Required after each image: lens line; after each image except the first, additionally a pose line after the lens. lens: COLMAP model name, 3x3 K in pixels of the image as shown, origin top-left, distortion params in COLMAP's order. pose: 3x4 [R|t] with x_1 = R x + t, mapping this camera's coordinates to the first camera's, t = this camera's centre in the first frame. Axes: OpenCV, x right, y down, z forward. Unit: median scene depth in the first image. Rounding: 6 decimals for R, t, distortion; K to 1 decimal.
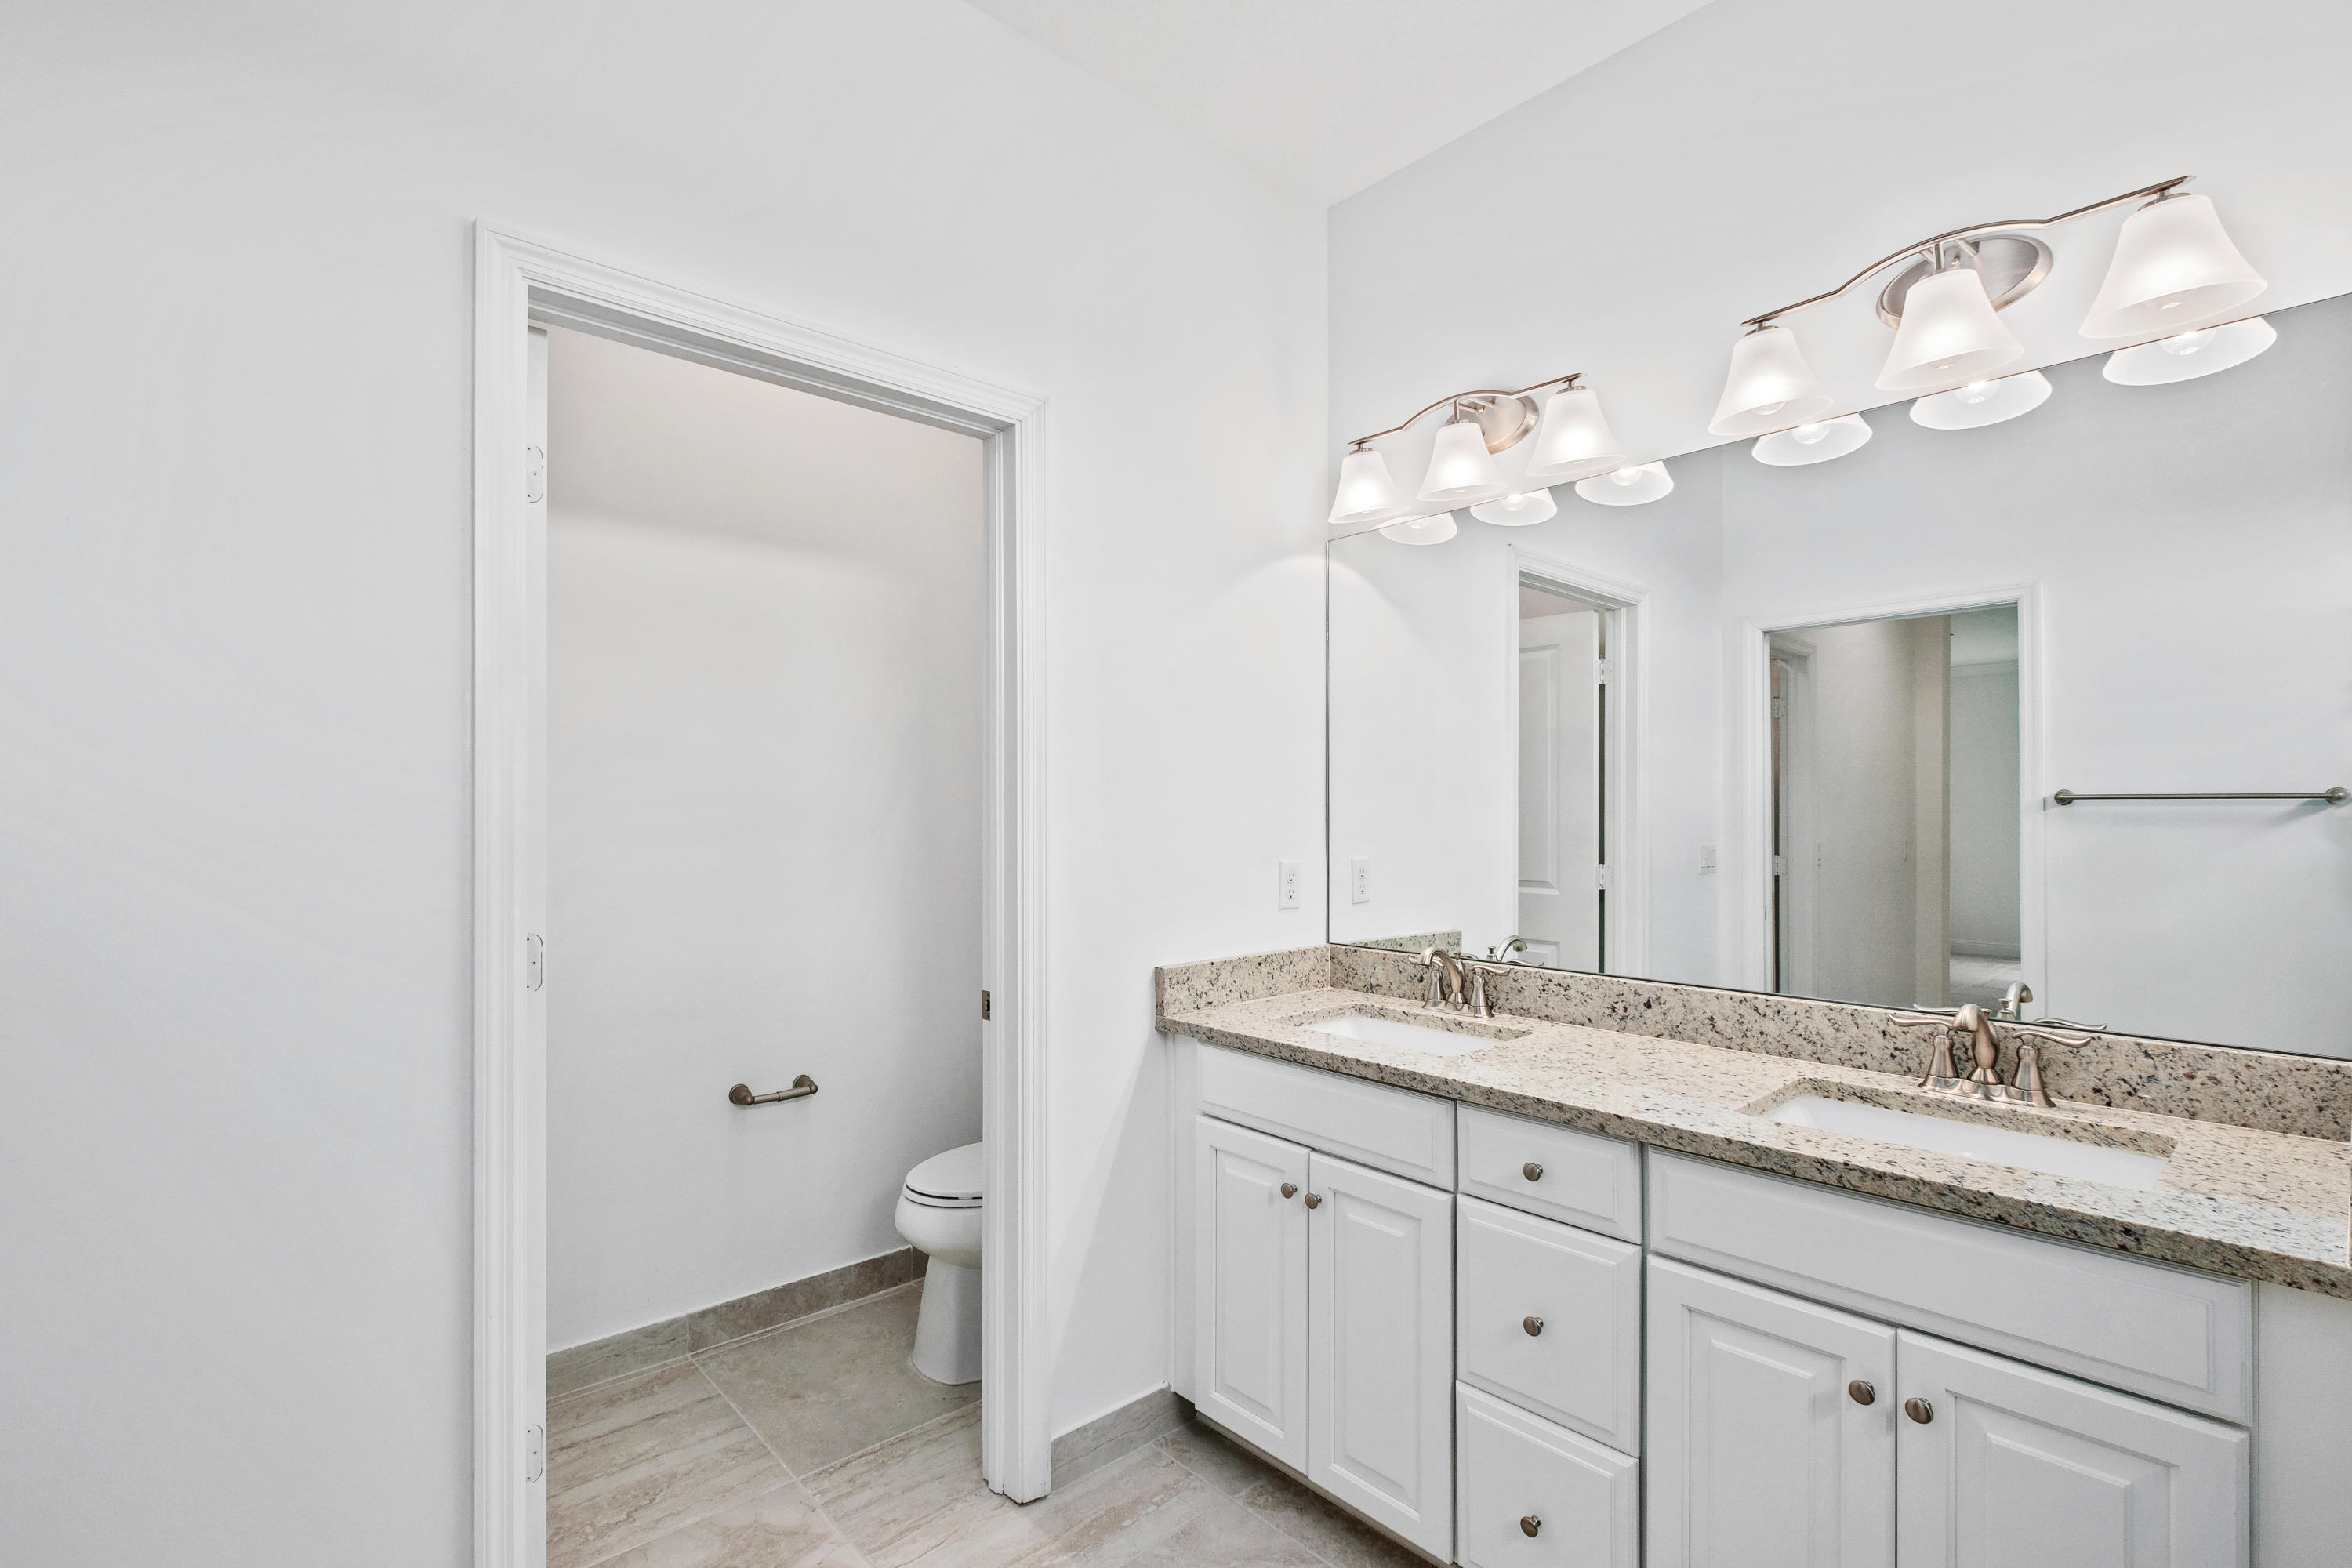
lens RADIAL K [[1079.5, 0, 1173.1], [0, 1079.5, 807.1], [0, 0, 1]] dist [-0.000366, -0.000636]
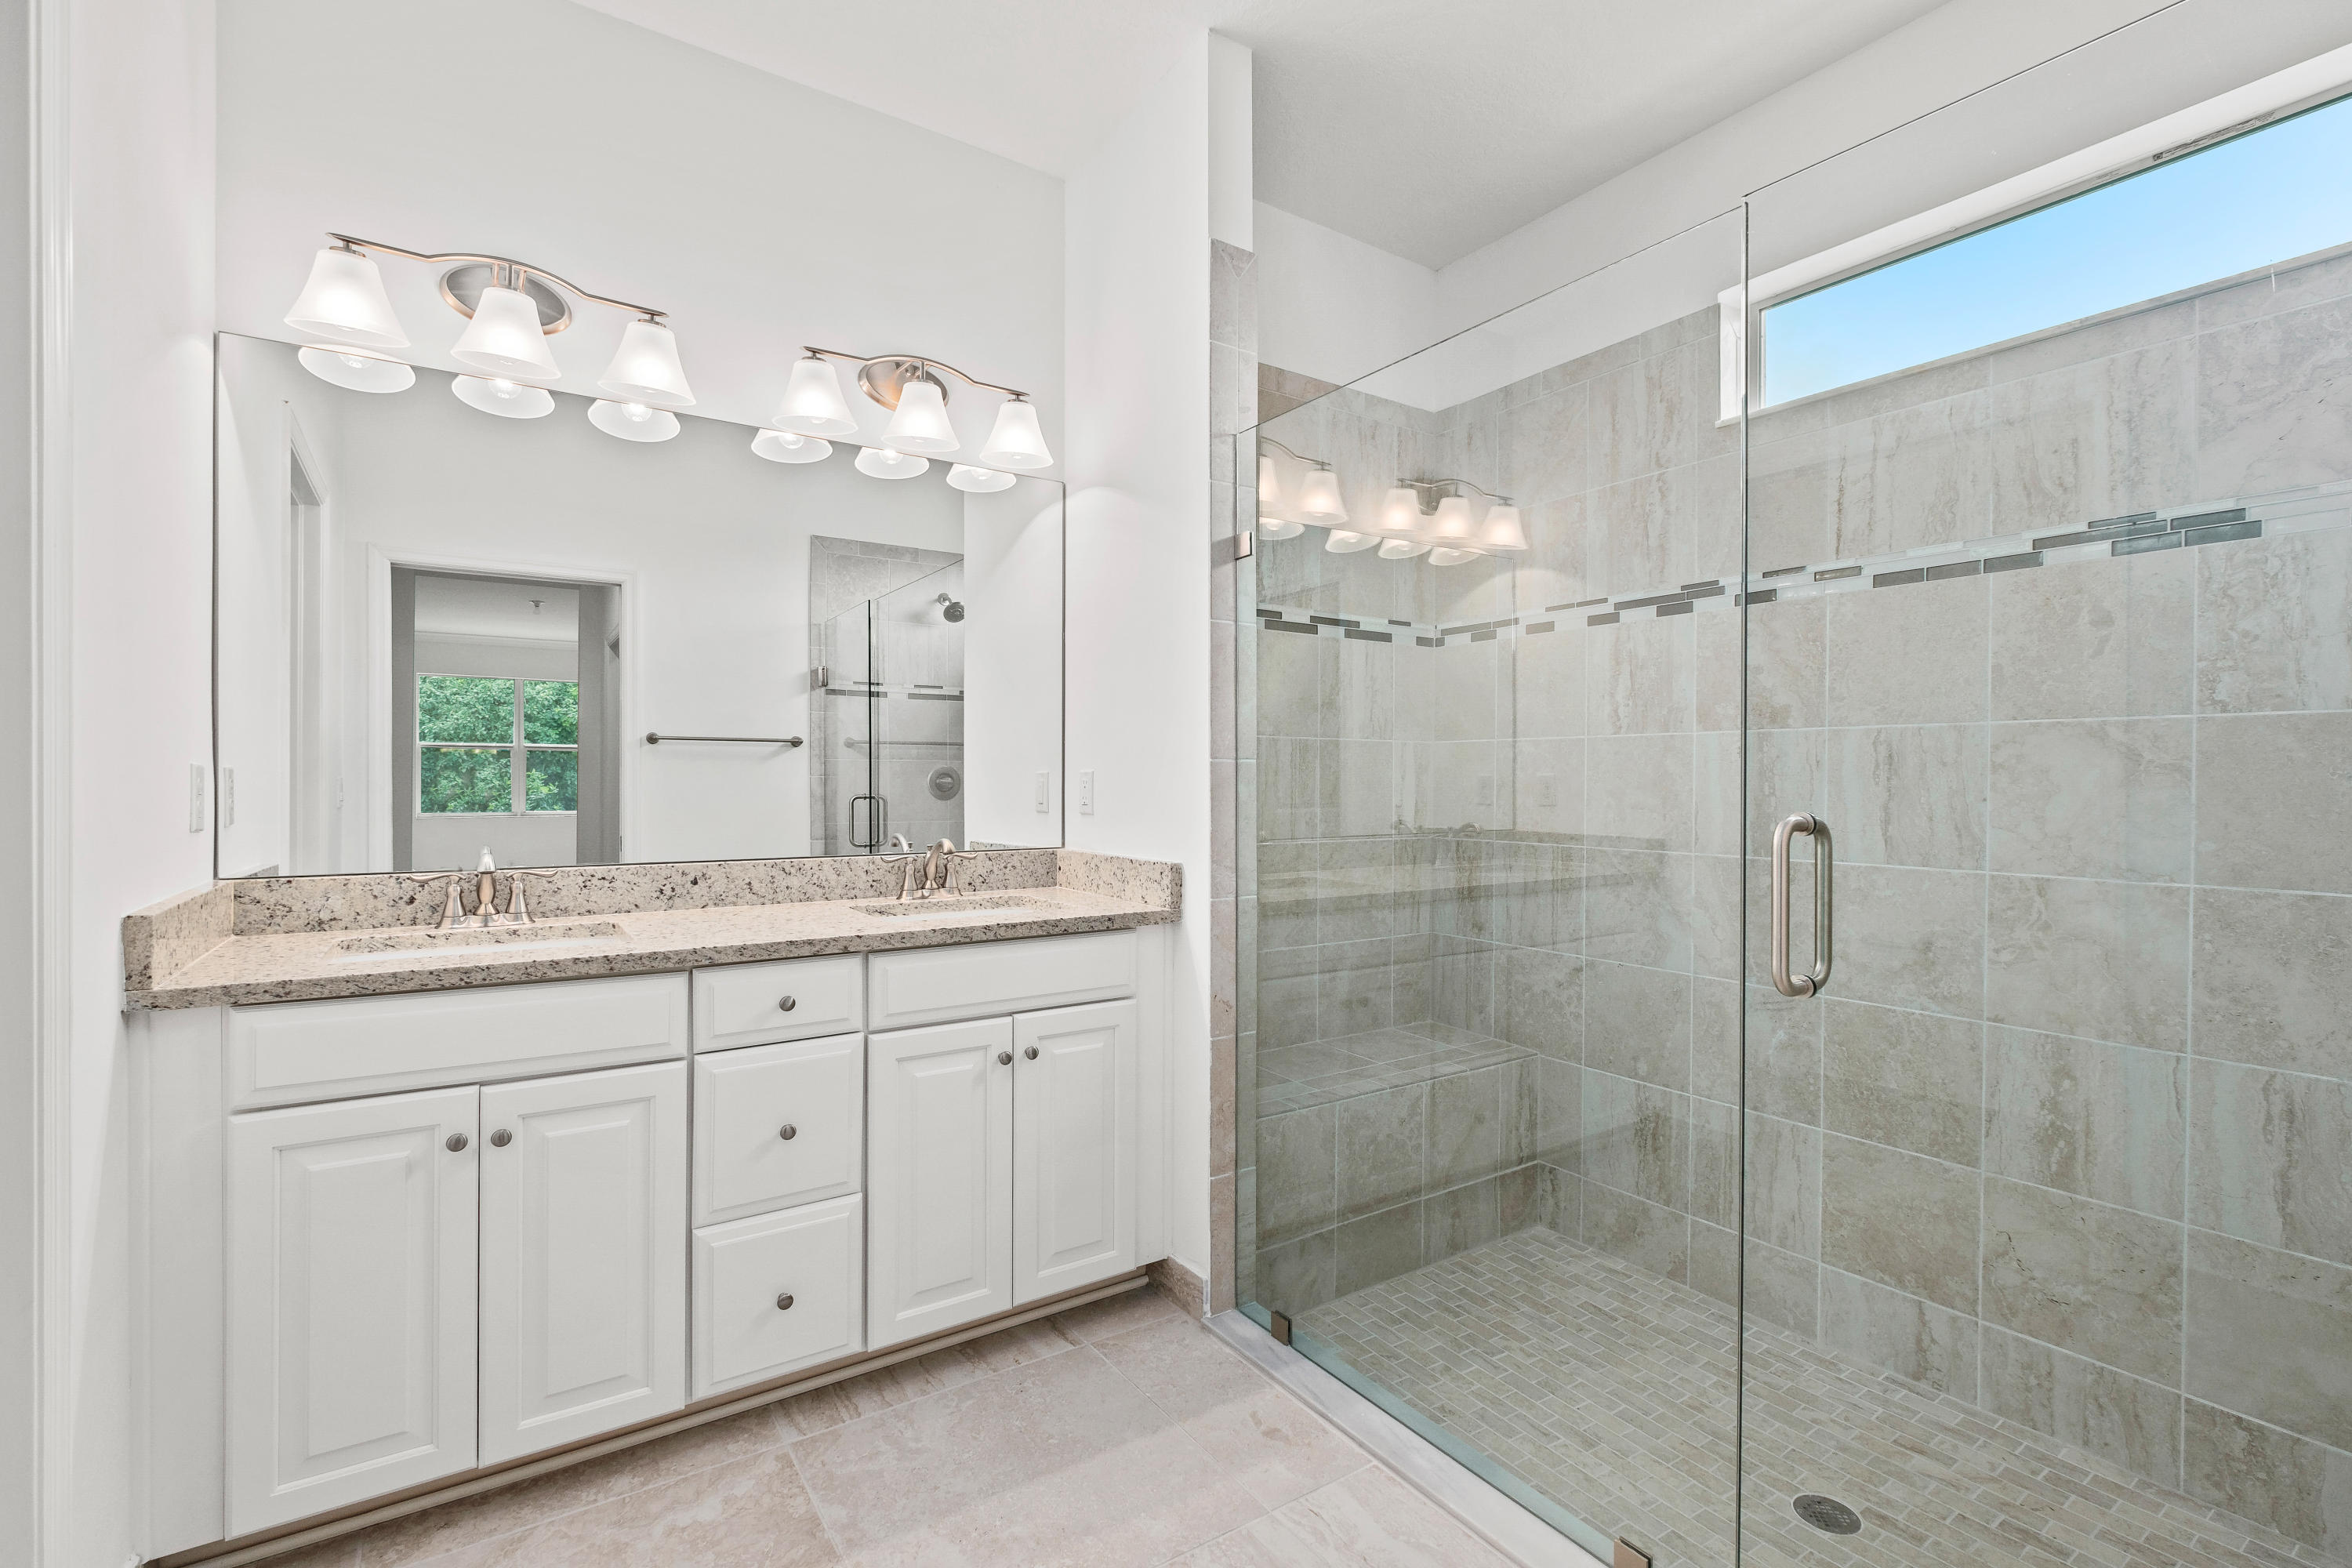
lens RADIAL K [[1026.5, 0, 1176.0], [0, 1026.5, 784.0], [0, 0, 1]] dist [-0.001258, -0.000474]
pose [[0.137674, -0.001445, 0.990477, -0.593323], [-0.007462, 0.999969, 0.002496, 0.071838], [-0.990449, -0.007735, 0.137659, 0.339024]]
